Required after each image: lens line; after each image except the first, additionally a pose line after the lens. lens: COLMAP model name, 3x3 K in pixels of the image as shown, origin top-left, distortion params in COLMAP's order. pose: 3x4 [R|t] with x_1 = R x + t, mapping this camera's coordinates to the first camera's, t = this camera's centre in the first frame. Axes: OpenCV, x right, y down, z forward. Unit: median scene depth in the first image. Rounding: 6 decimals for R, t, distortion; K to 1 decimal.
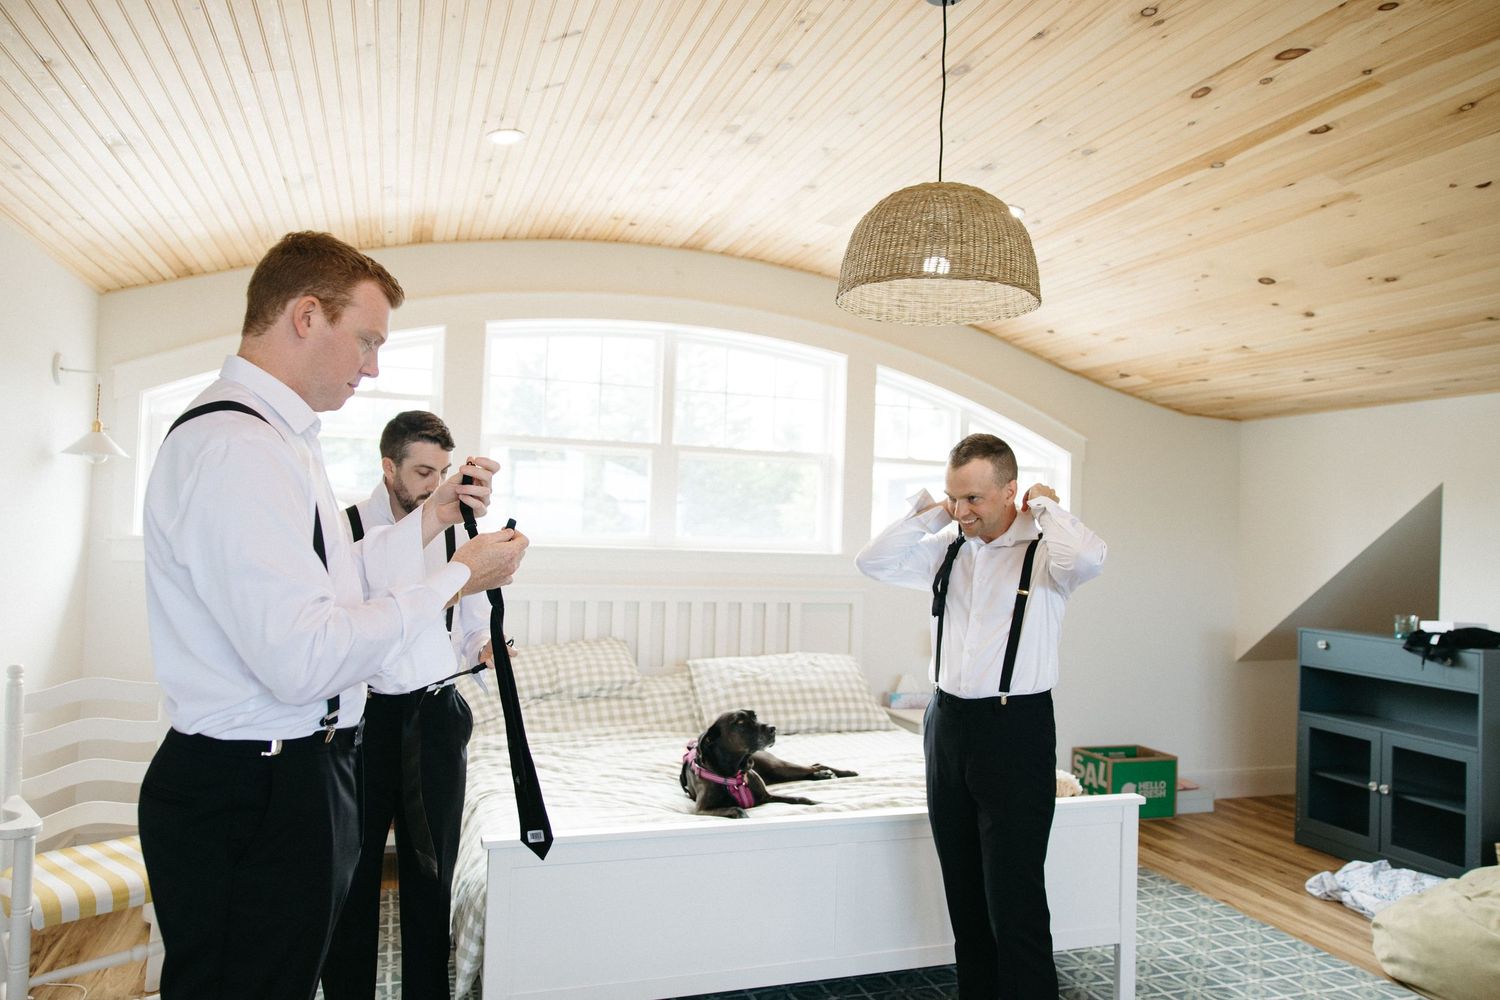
lens RADIAL K [[1026.7, 0, 746.1], [0, 1026.7, 499.4], [0, 0, 1]] dist [-0.007098, -0.003260]
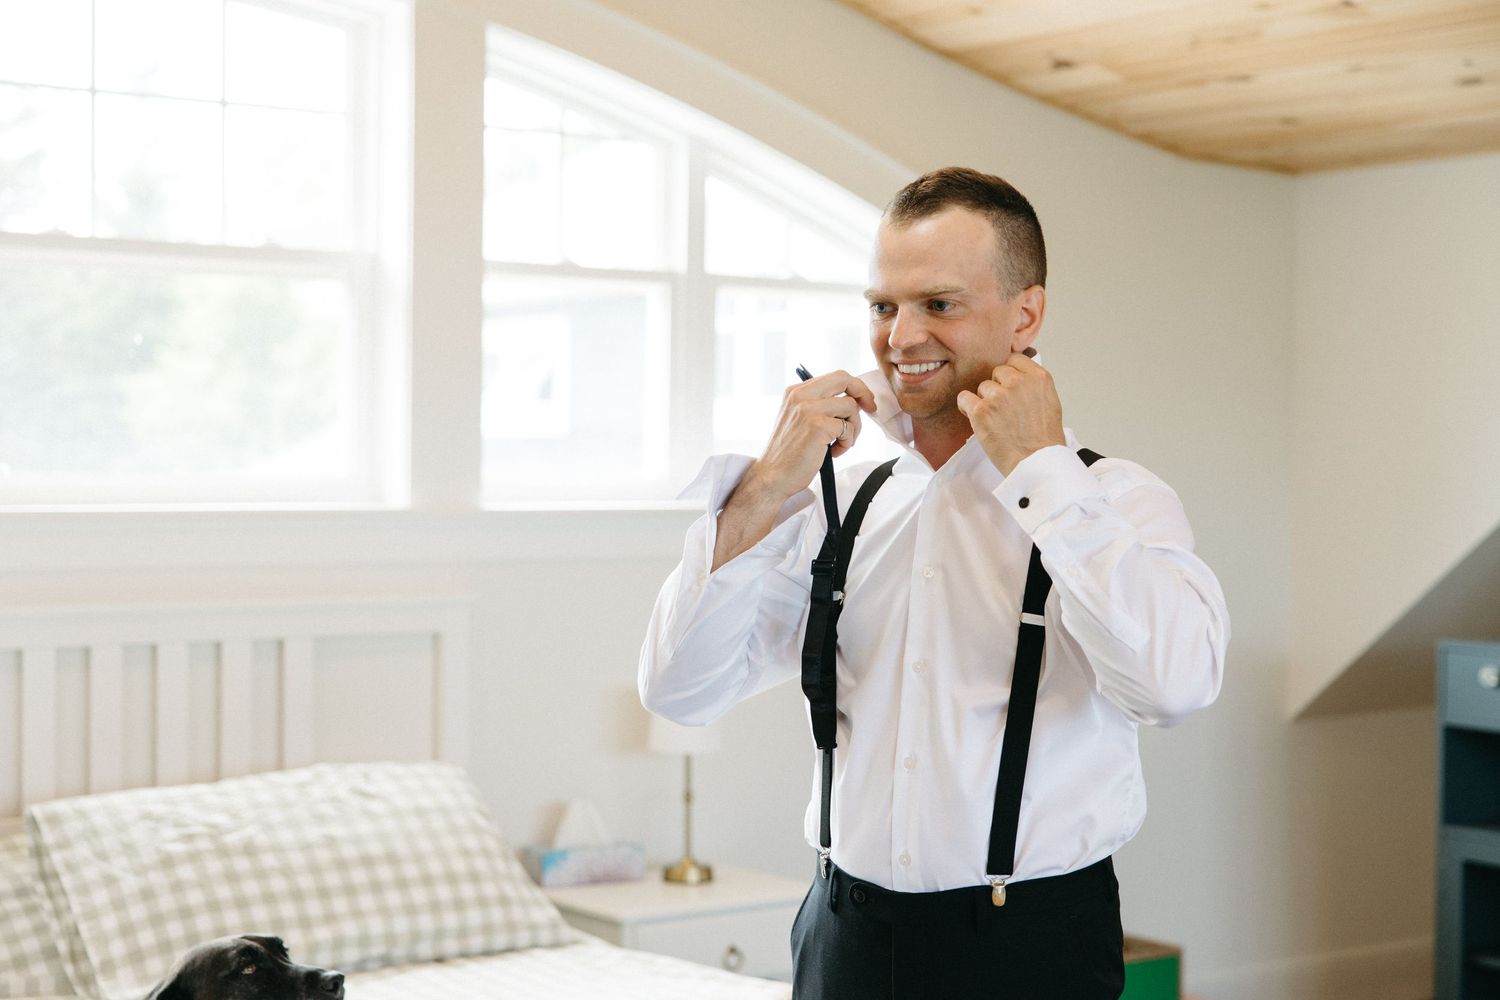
lens RADIAL K [[2488.6, 0, 752.6], [0, 2488.6, 498.0], [0, 0, 1]] dist [0.026218, 0.000000]
pose [[0.959033, -0.030105, 0.281690, -0.057602], [0.014112, 0.998180, 0.058631, -0.005719], [-0.282942, -0.052254, 0.957713, 0.054941]]
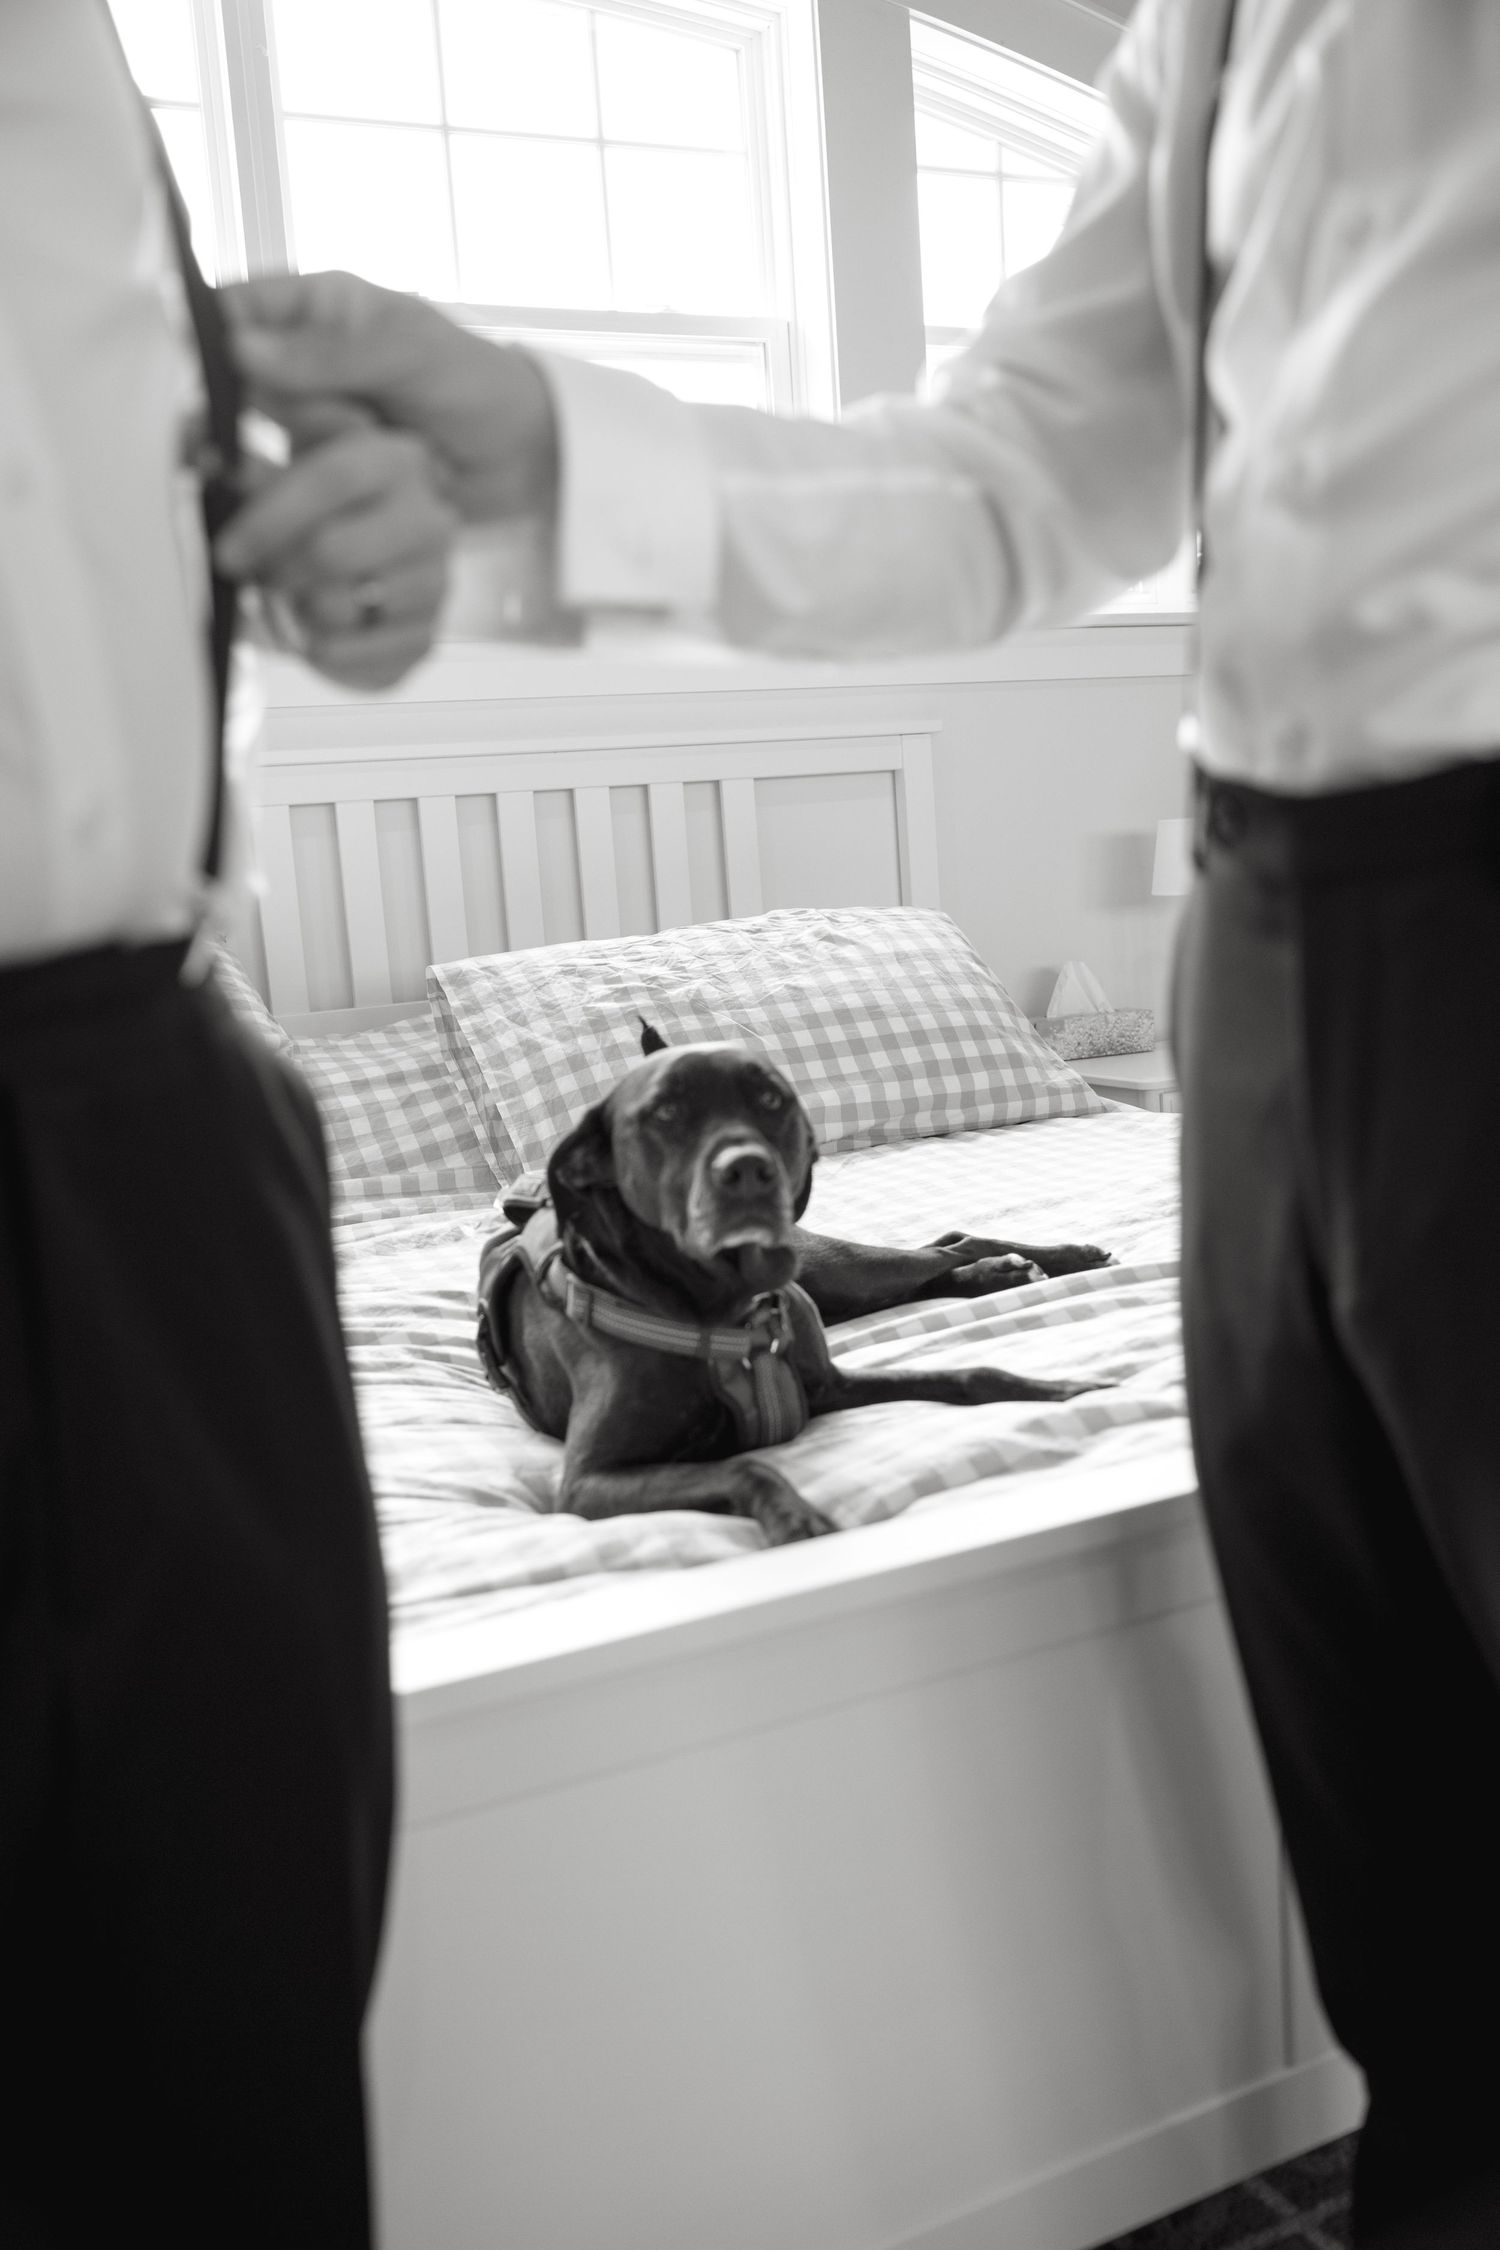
lens RADIAL K [[2026.6, 0, 760.8], [0, 2026.6, 1100.5], [0, 0, 1]] dist [-0.007867, 0.003009]
pose [[0.986935, -0.113198, 0.114656, -0.033730], [0.091665, 0.979713, 0.178215, 0.098529], [-0.132504, -0.165377, 0.977289, 0.394172]]
